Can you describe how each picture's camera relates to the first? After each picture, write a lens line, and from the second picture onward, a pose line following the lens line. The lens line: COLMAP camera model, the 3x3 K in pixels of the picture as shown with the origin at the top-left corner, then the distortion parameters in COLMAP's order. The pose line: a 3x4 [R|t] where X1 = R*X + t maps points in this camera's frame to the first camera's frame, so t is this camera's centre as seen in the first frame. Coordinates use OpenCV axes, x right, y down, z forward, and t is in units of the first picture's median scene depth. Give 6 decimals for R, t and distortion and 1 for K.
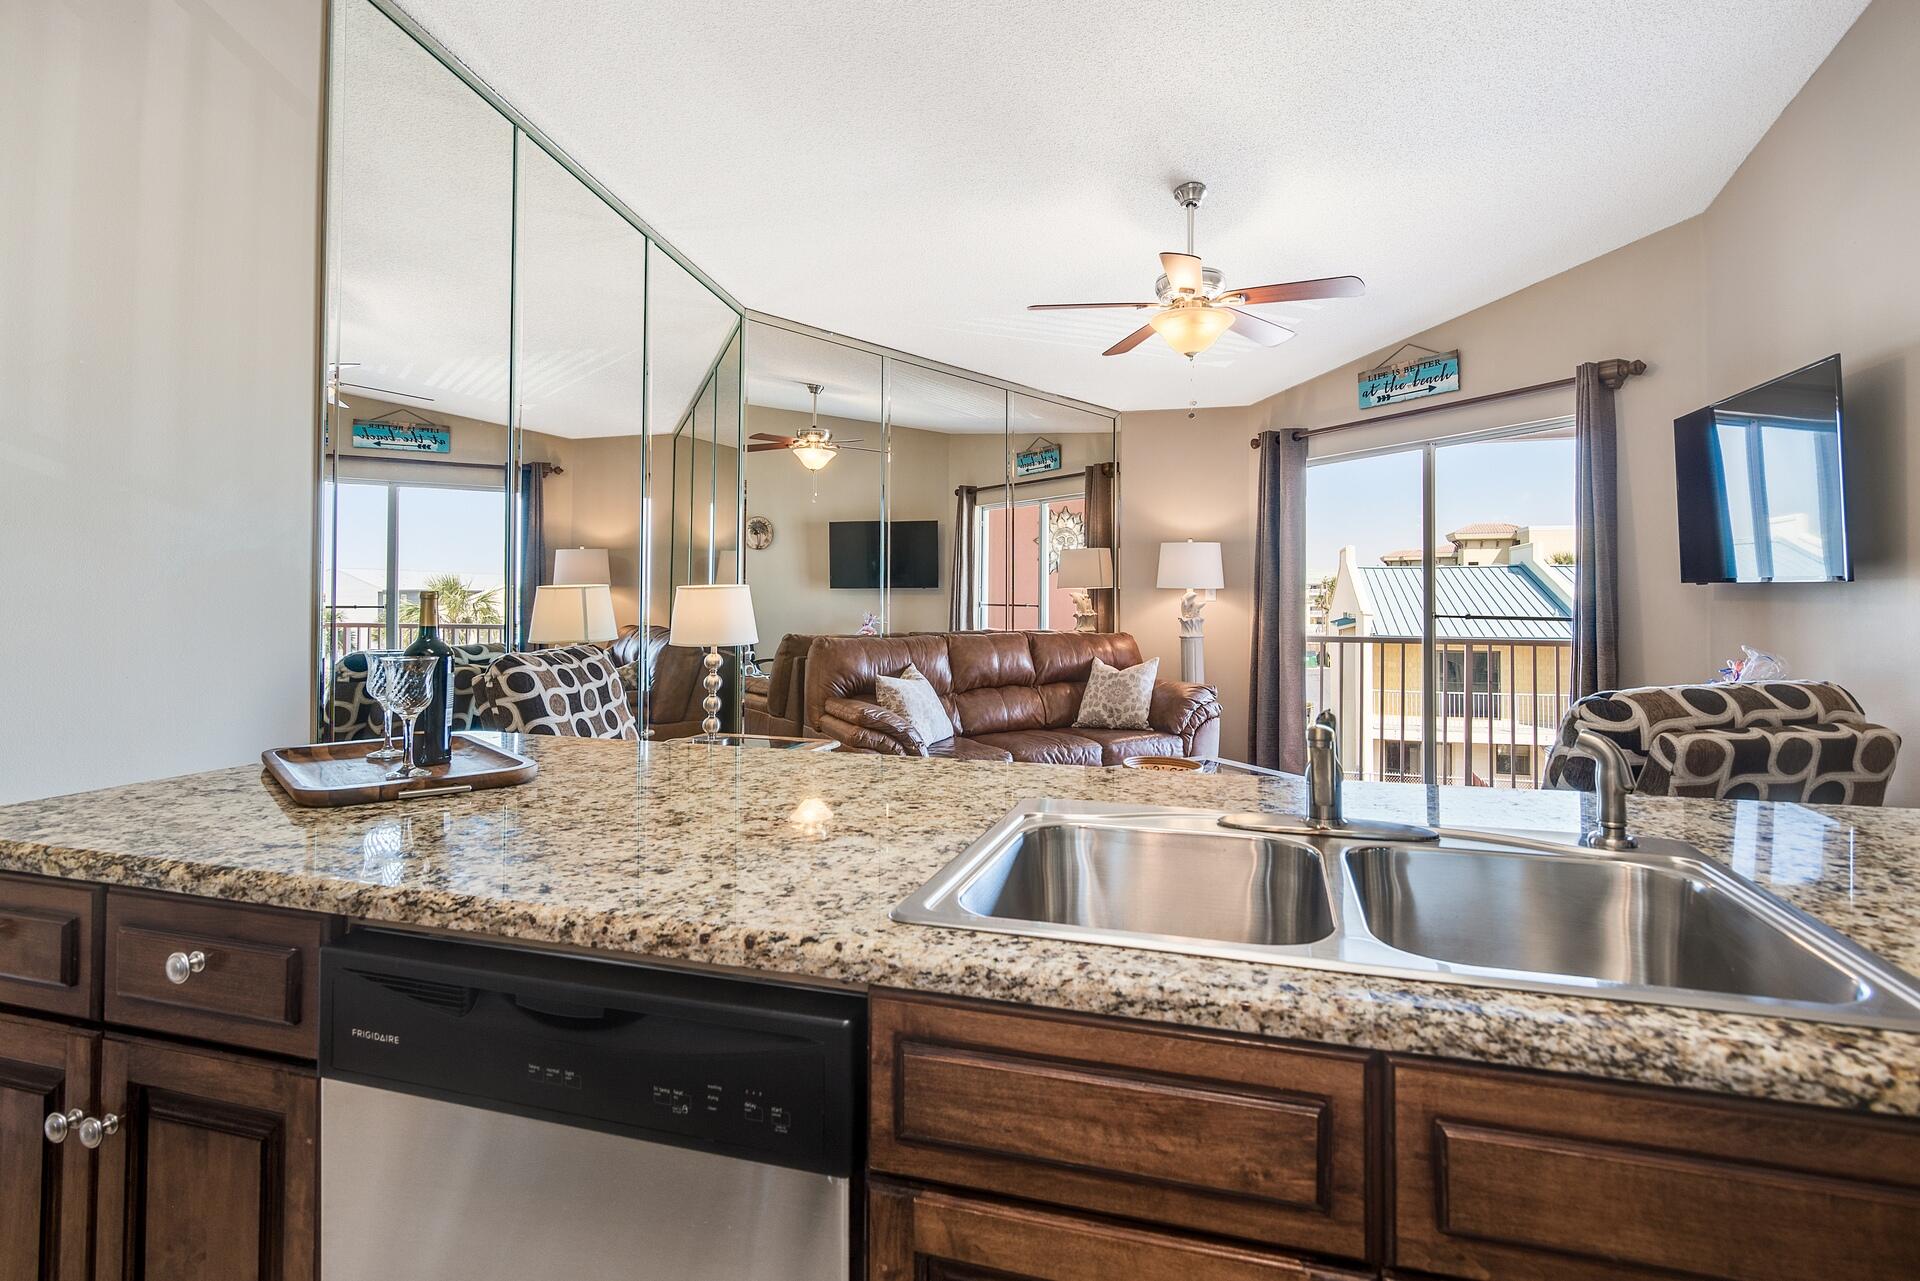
lens RADIAL K [[932.1, 0, 1006.6], [0, 932.1, 593.5], [0, 0, 1]] dist [-0.002564, -0.000192]
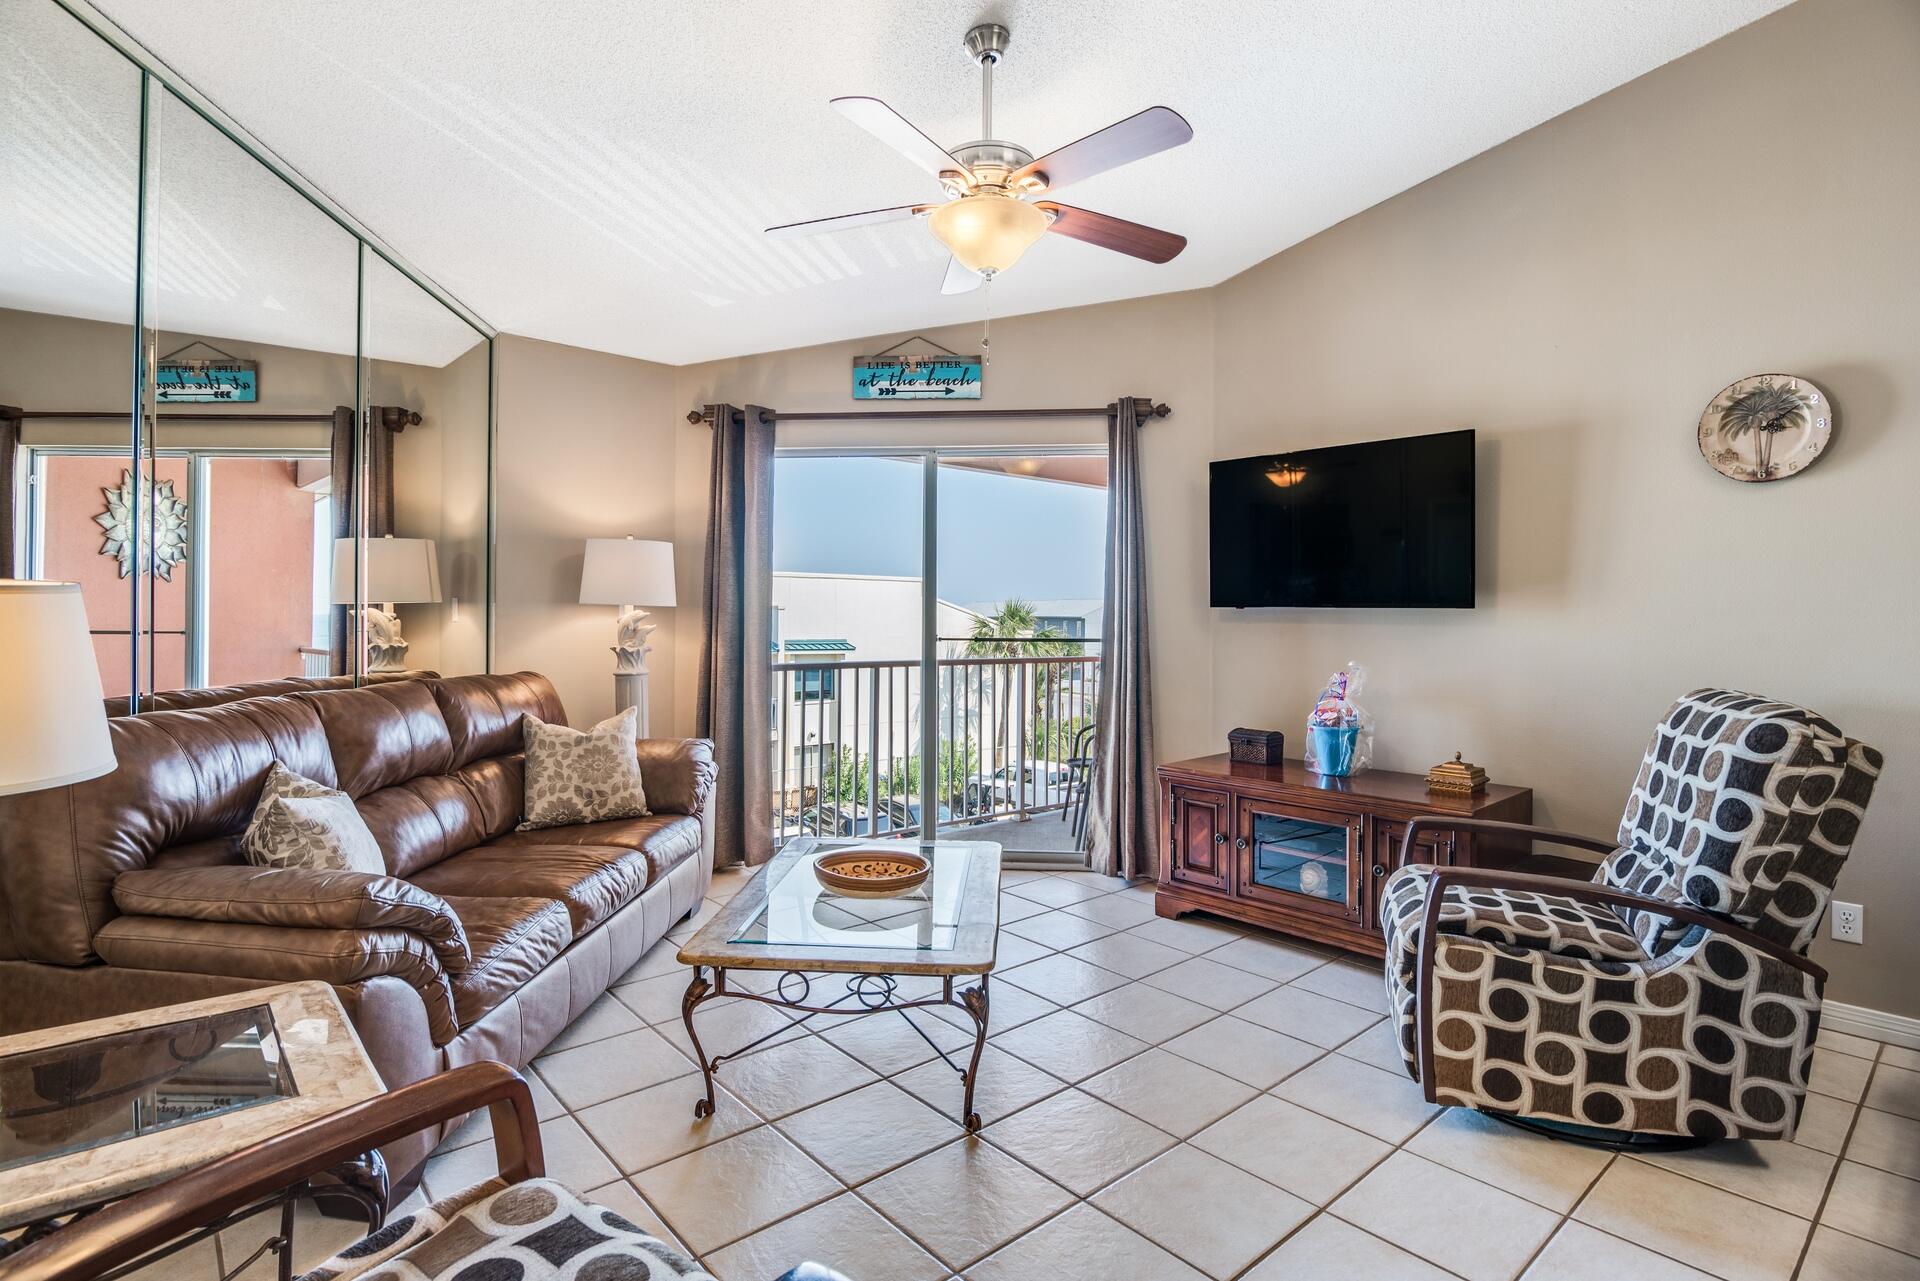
lens RADIAL K [[932.1, 0, 960.5], [0, 932.1, 623.5], [0, 0, 1]] dist [-0.002564, -0.000192]
pose [[0.552151, -0.004619, 0.833731, -0.285988], [-0.003244, 0.999965, 0.007688, 0.002397], [-0.833738, -0.006949, 0.552117, 0.445714]]
